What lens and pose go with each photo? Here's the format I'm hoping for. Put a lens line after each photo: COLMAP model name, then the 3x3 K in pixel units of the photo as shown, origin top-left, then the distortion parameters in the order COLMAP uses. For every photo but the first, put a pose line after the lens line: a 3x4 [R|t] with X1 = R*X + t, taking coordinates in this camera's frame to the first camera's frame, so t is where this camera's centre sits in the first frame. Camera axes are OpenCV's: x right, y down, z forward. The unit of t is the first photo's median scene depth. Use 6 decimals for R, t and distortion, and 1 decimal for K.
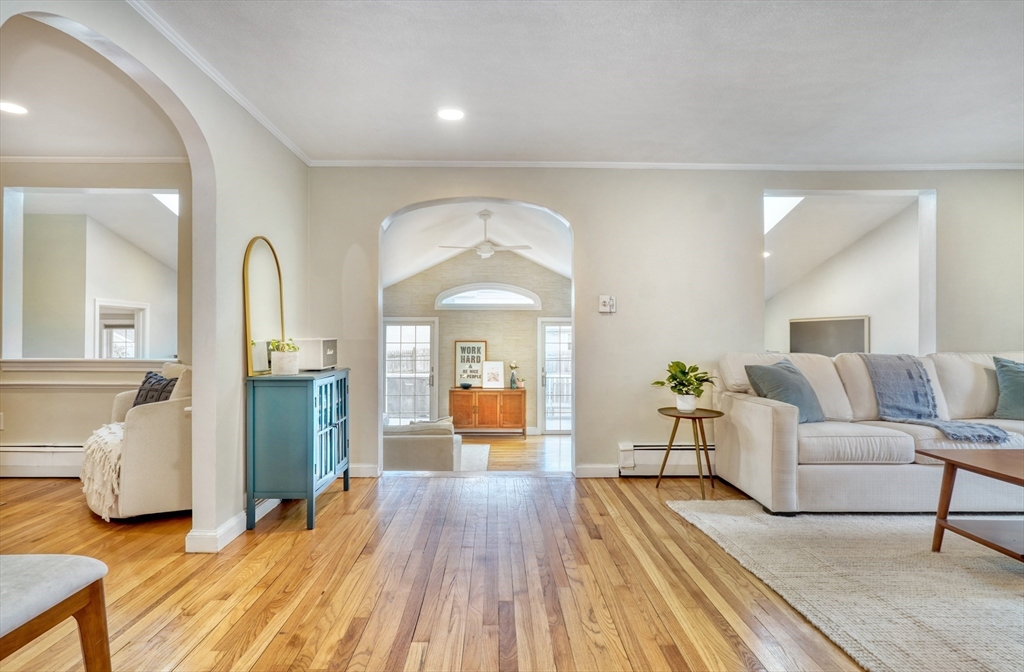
lens RADIAL K [[603.0, 0, 494.5], [0, 603.0, 337.6], [0, 0, 1]] dist [0.003052, 0.000302]
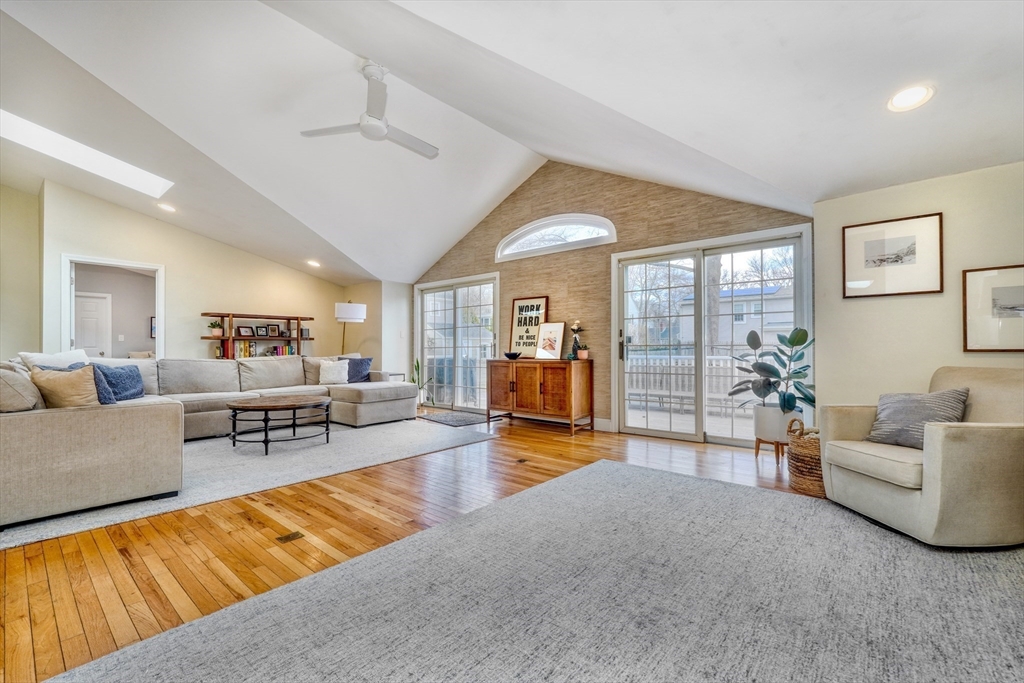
lens RADIAL K [[430.6, 0, 512.2], [0, 430.6, 347.6], [0, 0, 1]] dist [-0.008619, 0.000396]
pose [[0.759195, -0.007022, -0.650826, 0.298341], [0.005551, 0.999975, -0.004314, 0.071288], [0.650840, -0.000338, 0.759215, 0.575803]]
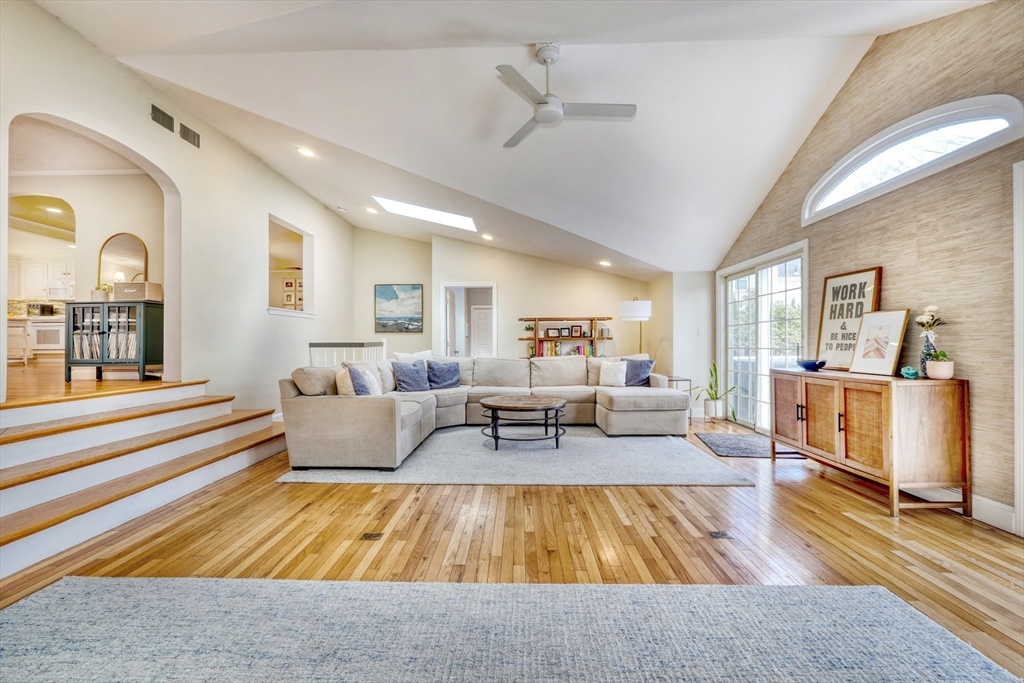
lens RADIAL K [[433.7, 0, 515.2], [0, 433.7, 340.8], [0, 0, 1]] dist [-0.012316, 0.000957]
pose [[-0.023190, -0.007341, -0.999704, 0.306166], [0.004296, 0.999963, -0.007443, 0.061025], [0.999722, -0.004467, -0.023158, 0.747954]]
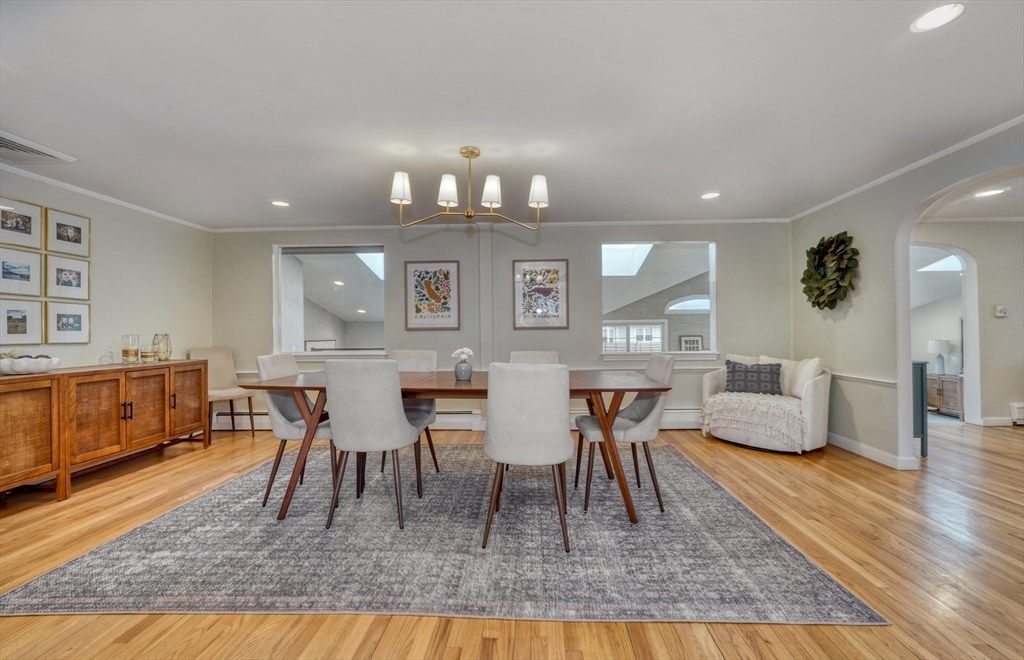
lens RADIAL K [[445.9, 0, 520.7], [0, 445.9, 330.1], [0, 0, 1]] dist [-0.002532, 0.000220]
pose [[0.999405, -0.014412, -0.031347, -0.409928], [0.014268, 0.999887, -0.004787, -0.008629], [0.031413, 0.004337, 0.999497, -0.064263]]
